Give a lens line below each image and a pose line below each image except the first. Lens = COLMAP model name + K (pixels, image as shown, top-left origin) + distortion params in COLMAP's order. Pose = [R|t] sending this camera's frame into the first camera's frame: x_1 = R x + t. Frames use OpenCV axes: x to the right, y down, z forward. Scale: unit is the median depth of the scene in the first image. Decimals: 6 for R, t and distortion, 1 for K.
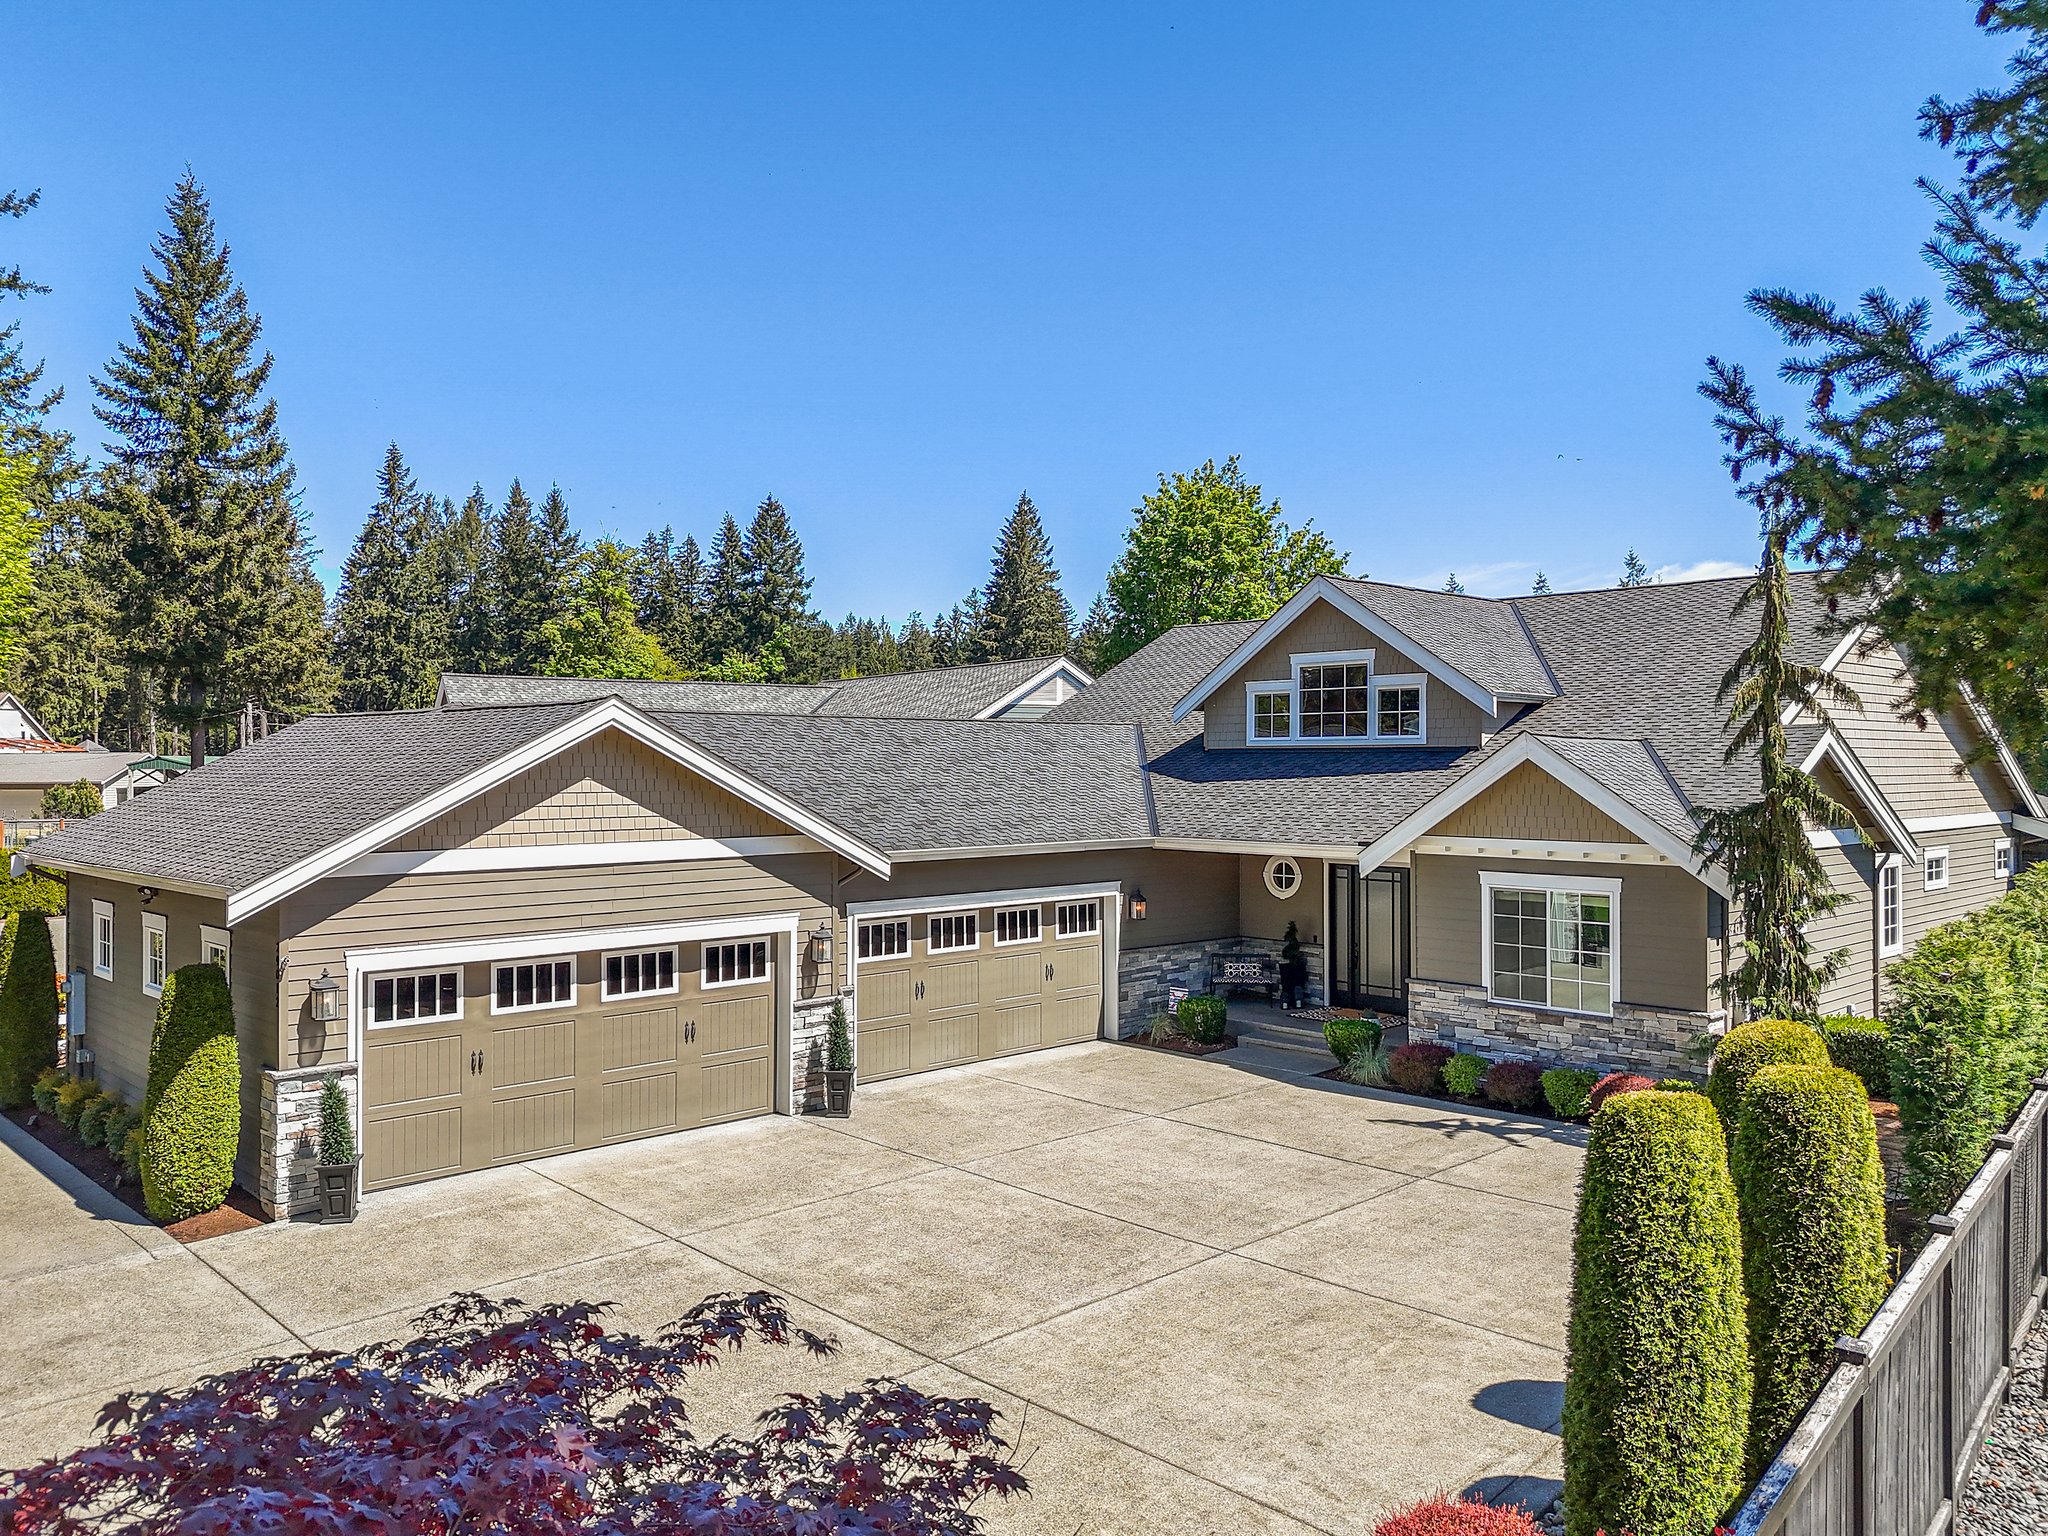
lens RADIAL K [[1489.1, 0, 1024.0], [0, 1489.1, 768.0], [0, 0, 1]] dist [0.053193, -0.070907]
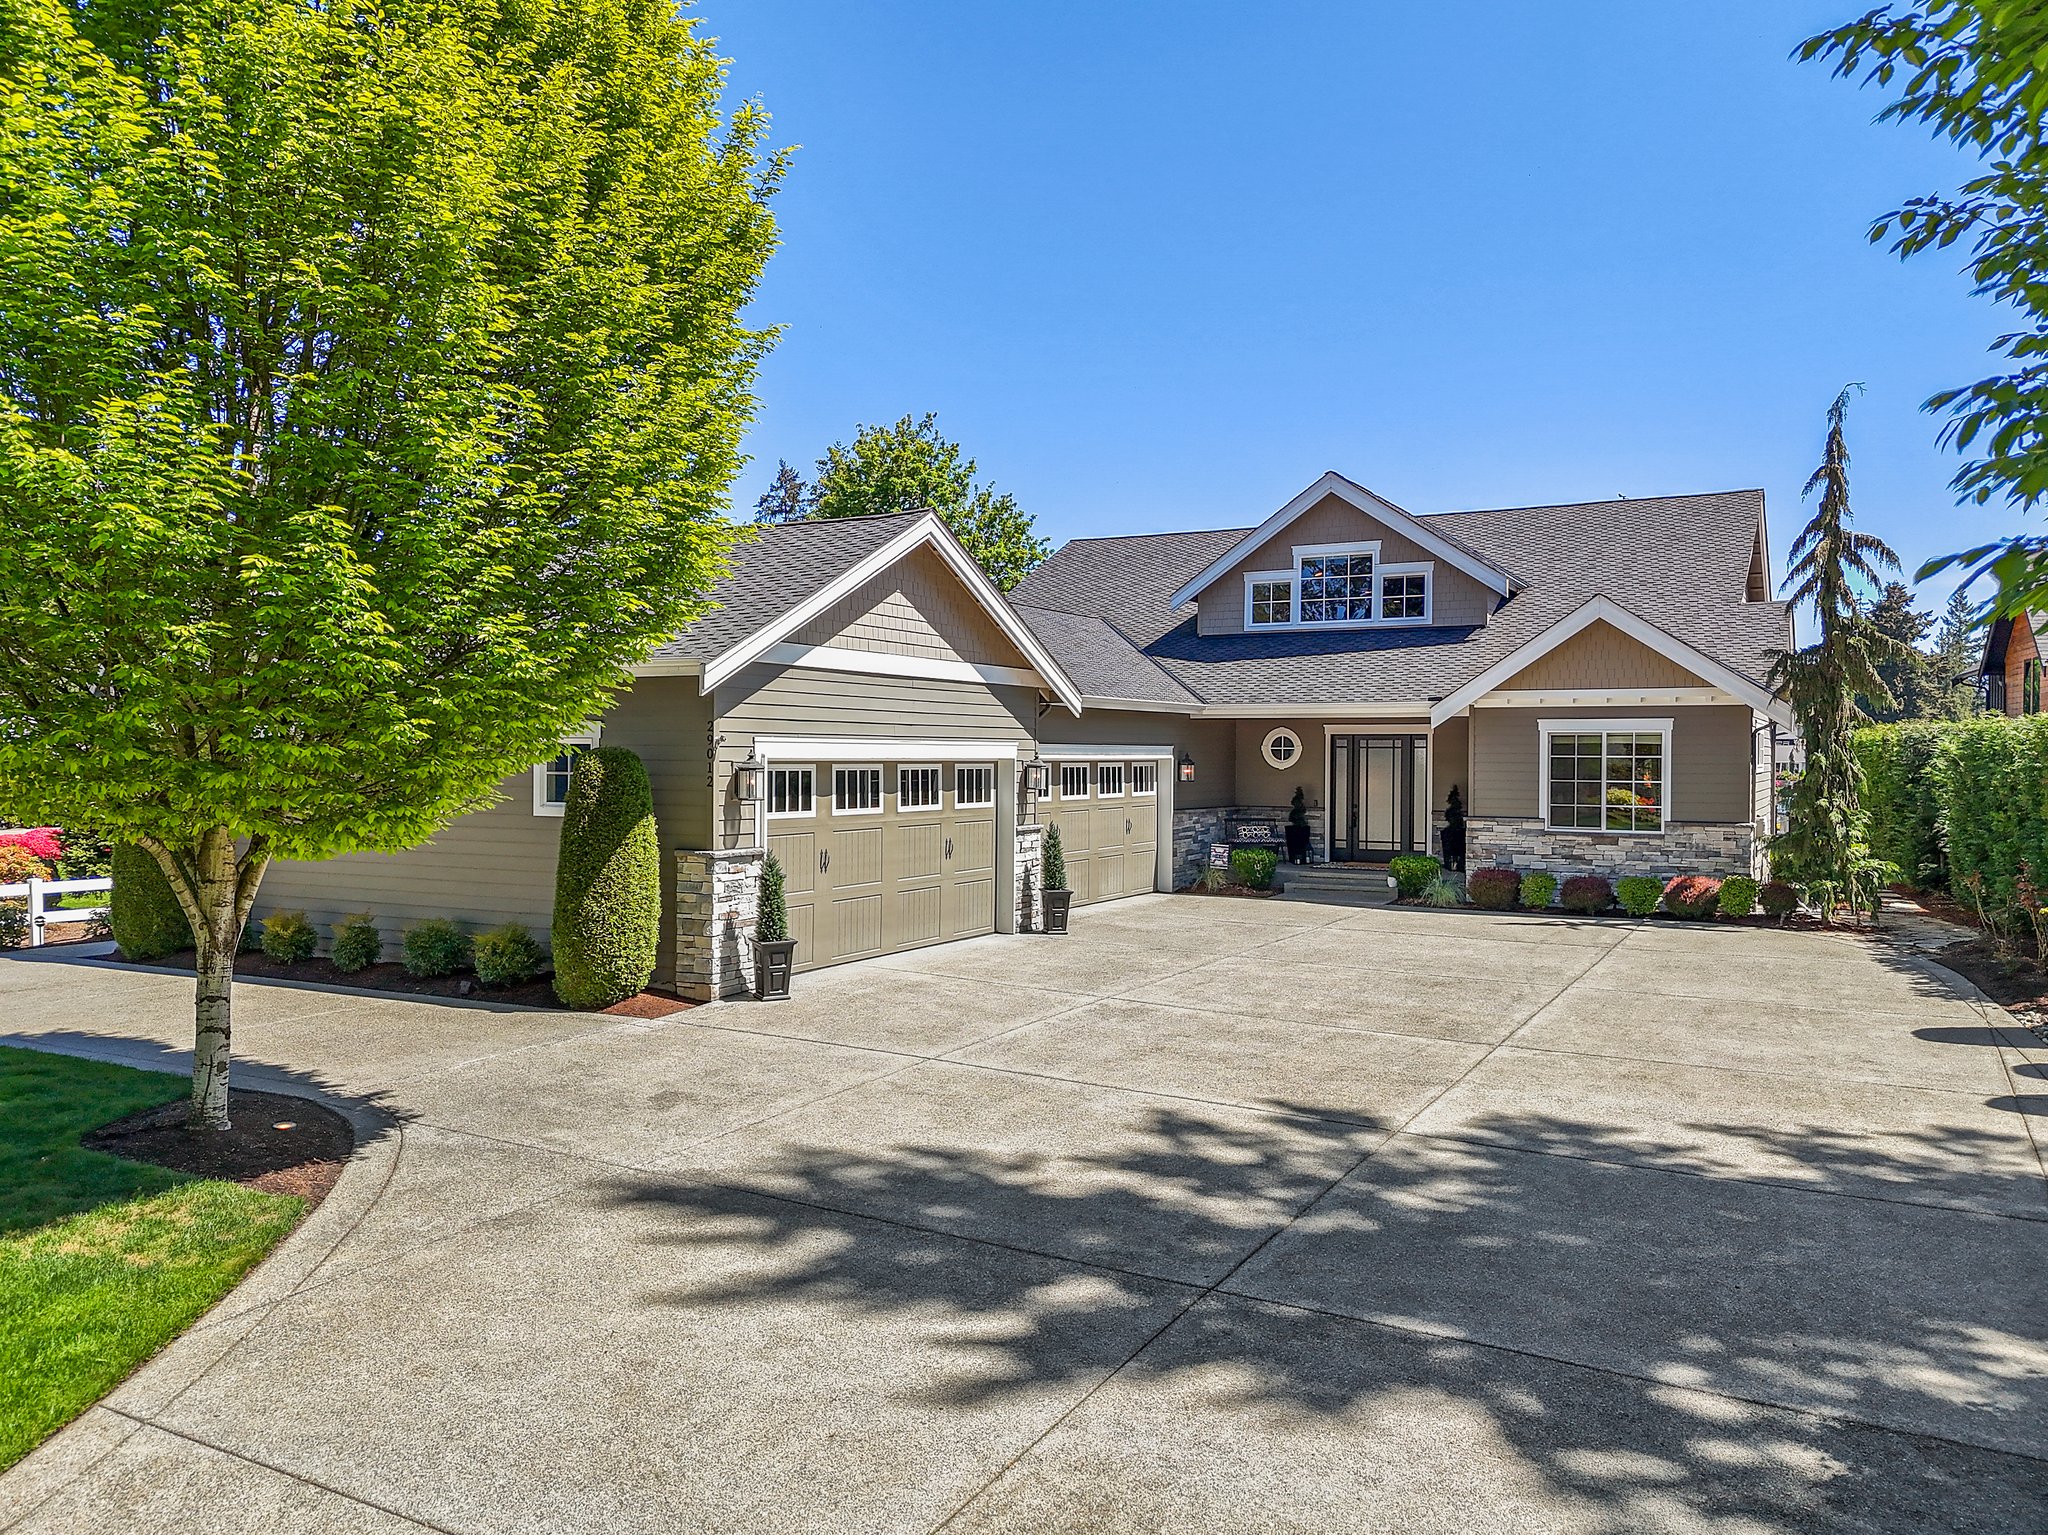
lens RADIAL K [[1500.6, 0, 1024.0], [0, 1500.6, 767.5], [0, 0, 1]] dist [0.068438, -0.065150]
pose [[0.955624, 0.002727, 0.294578, -0.425133], [-0.005688, 0.999942, 0.009197, 0.097815], [-0.294535, -0.010465, 0.955583, -0.007401]]
